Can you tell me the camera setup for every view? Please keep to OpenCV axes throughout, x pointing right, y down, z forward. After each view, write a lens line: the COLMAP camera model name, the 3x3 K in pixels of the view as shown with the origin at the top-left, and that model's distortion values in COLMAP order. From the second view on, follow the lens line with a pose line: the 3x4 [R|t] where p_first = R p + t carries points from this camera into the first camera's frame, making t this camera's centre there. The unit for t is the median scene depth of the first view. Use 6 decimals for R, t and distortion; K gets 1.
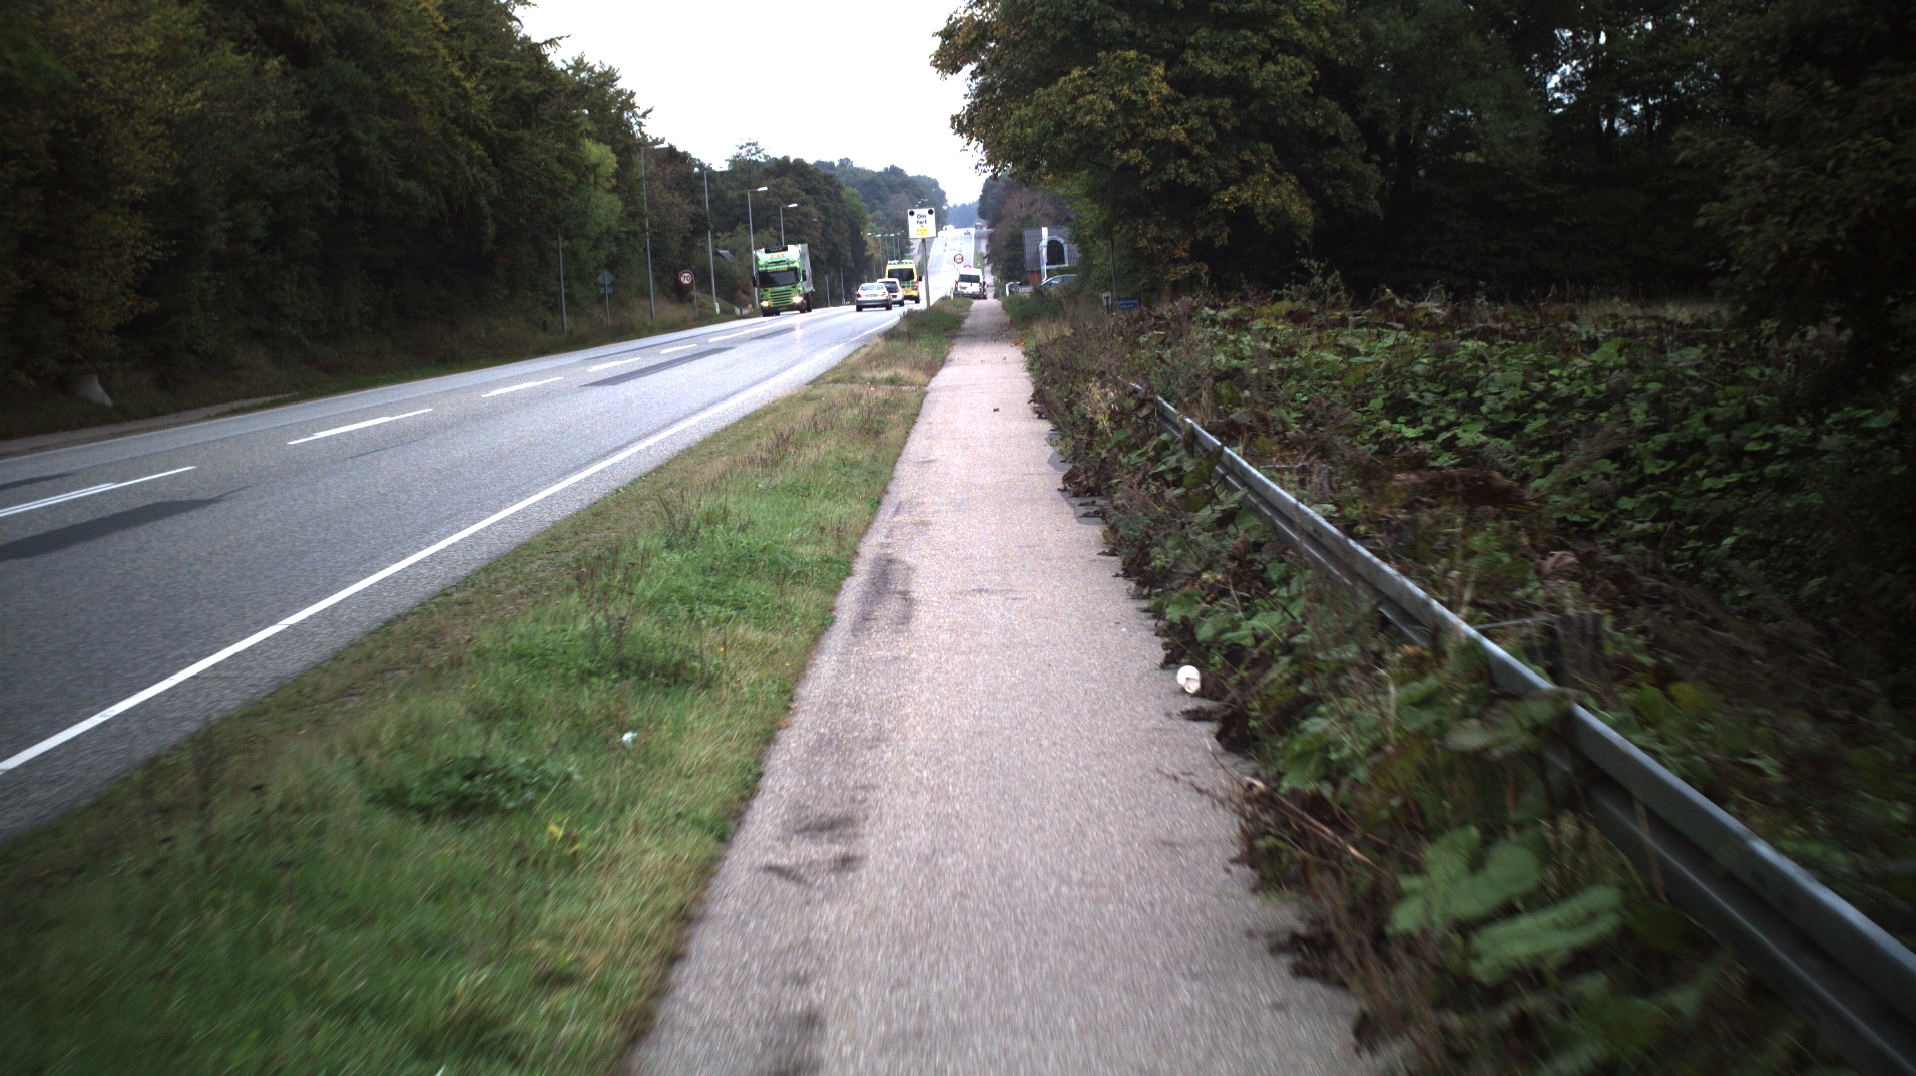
lens RADIAL K [[3476.1, 0, 958.0], [0, 3476.1, 538.0], [0, 0, 1]] dist [-0.259671, 0.076462]
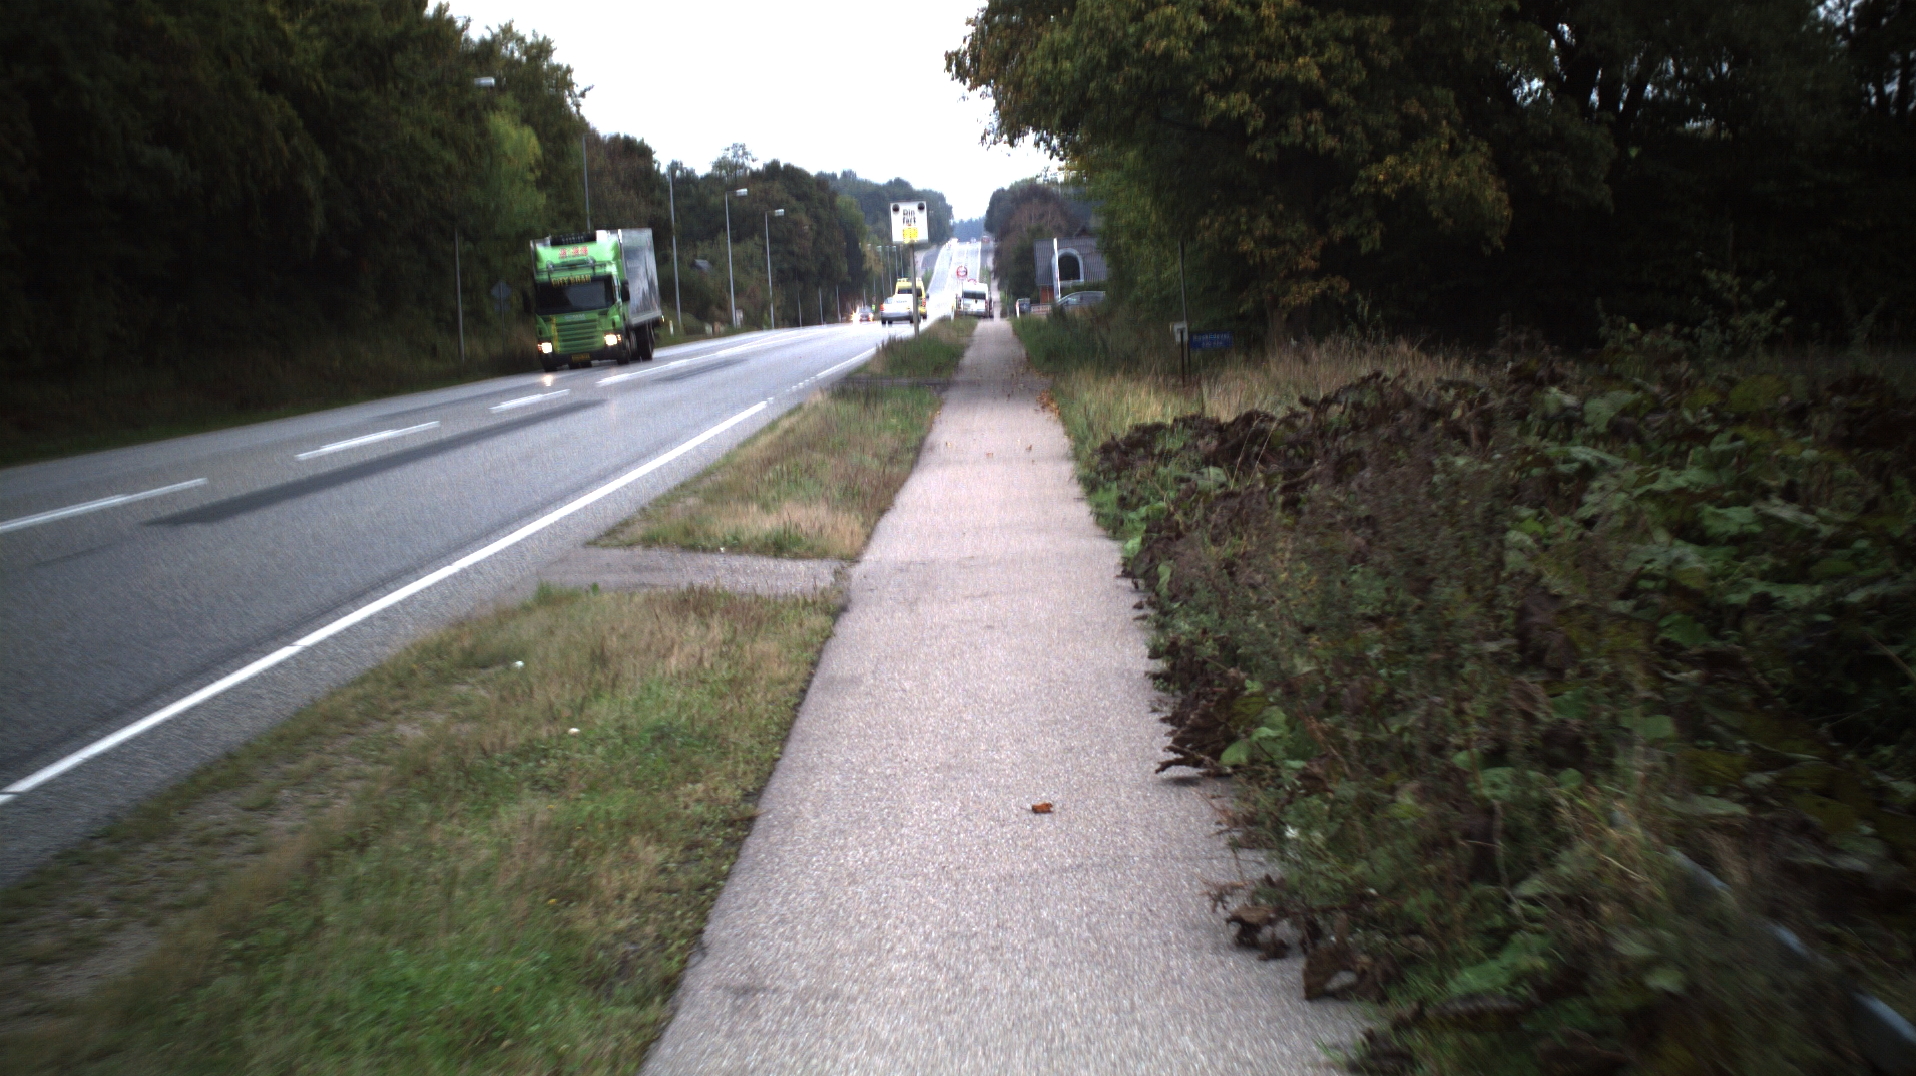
lens RADIAL K [[3476.1, 0, 958.0], [0, 3476.1, 538.0], [0, 0, 1]] dist [-0.259671, 0.076462]
pose [[0.999939, 0.011024, -0.000955, 0.002269], [-0.011028, 0.999929, -0.004502, -0.028553], [0.000905, 0.004512, 0.999989, 0.370739]]
